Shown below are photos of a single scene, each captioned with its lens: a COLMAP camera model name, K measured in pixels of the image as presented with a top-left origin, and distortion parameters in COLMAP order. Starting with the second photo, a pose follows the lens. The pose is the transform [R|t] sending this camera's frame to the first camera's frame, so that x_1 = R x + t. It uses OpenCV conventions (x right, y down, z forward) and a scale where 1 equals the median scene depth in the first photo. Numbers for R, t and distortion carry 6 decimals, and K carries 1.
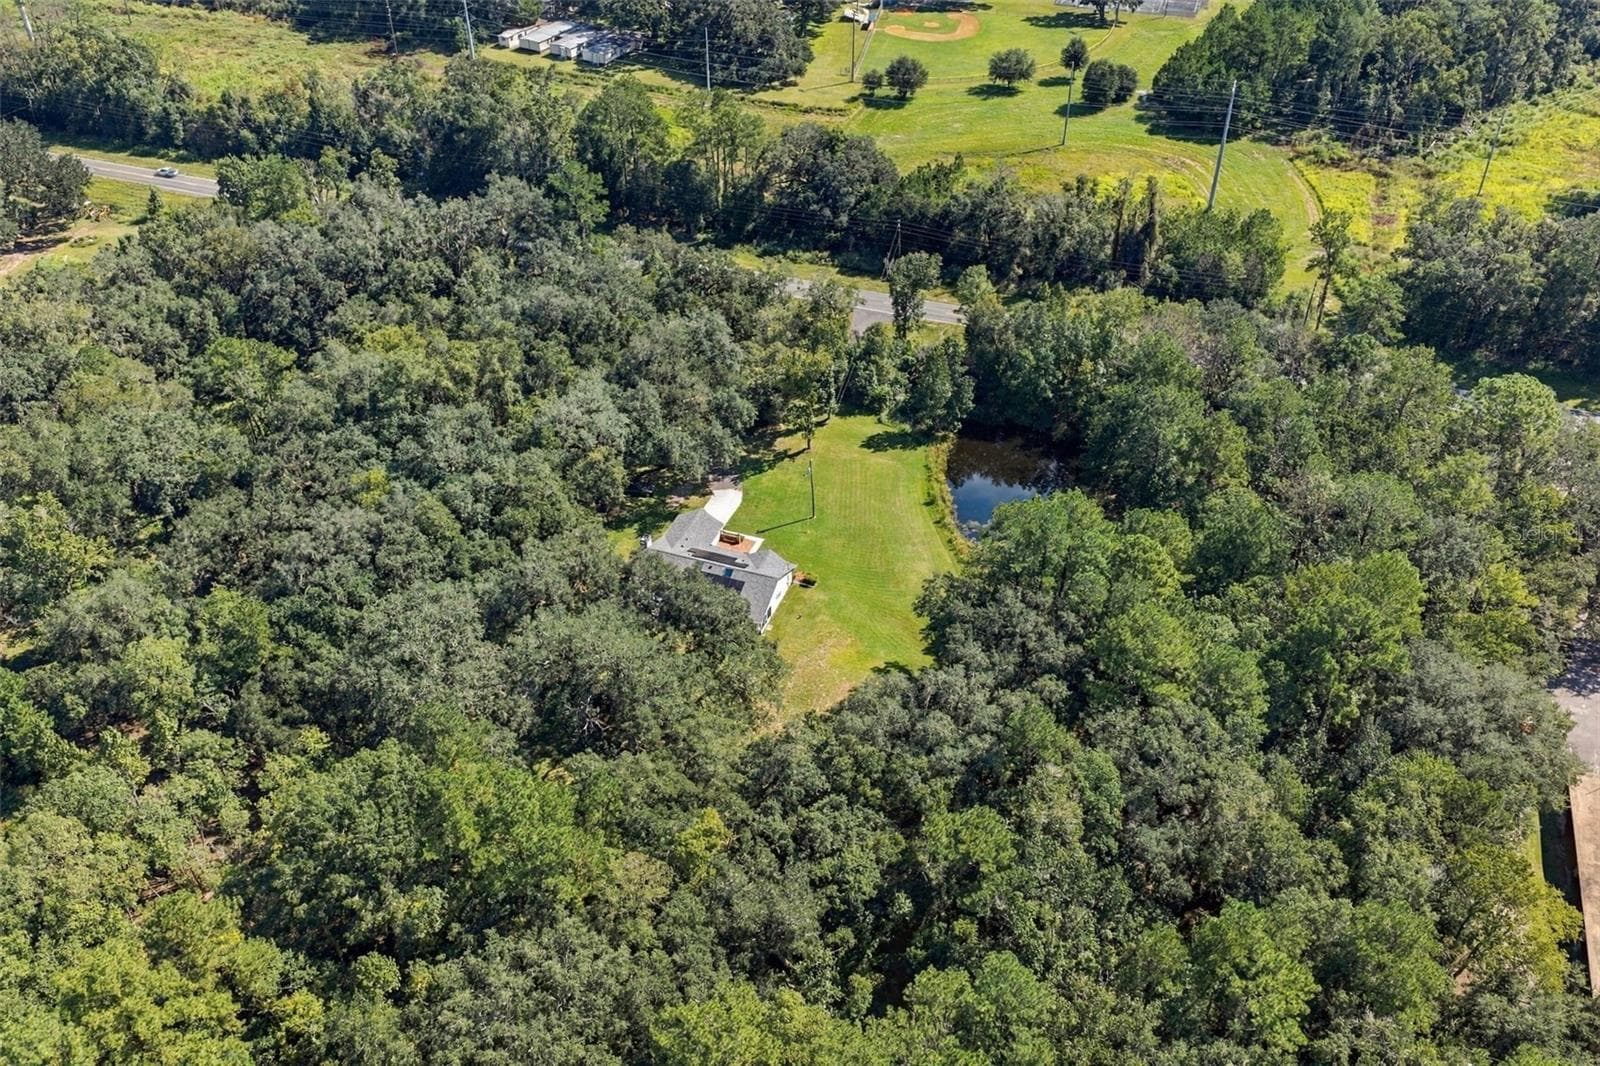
lens RADIAL K [[1323.4, 0, 798.4], [0, 1323.4, 544.3], [0, 0, 1]] dist [0.019902, -0.031002]
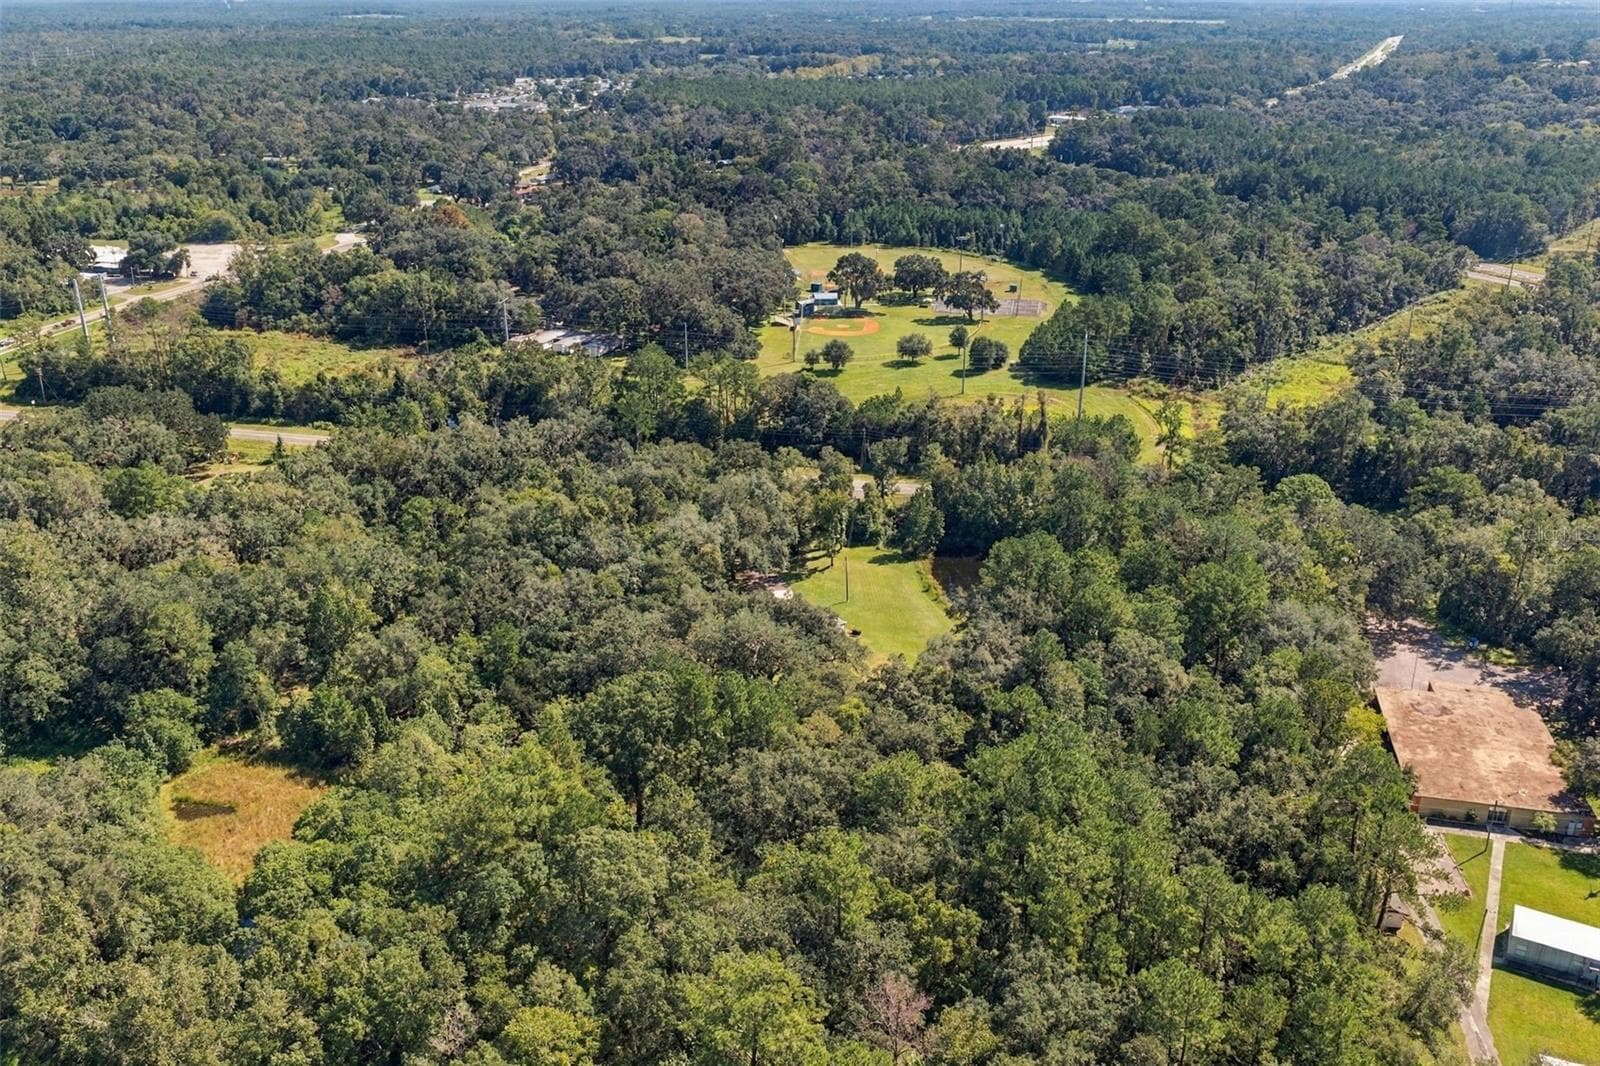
lens RADIAL K [[1323.4, 0, 798.4], [0, 1323.4, 544.3], [0, 0, 1]] dist [0.019902, -0.031002]
pose [[0.992324, -0.043911, 0.115604, -0.155337], [0.072360, 0.964266, -0.254864, 0.214297], [-0.100282, 0.261272, 0.960042, -0.277961]]
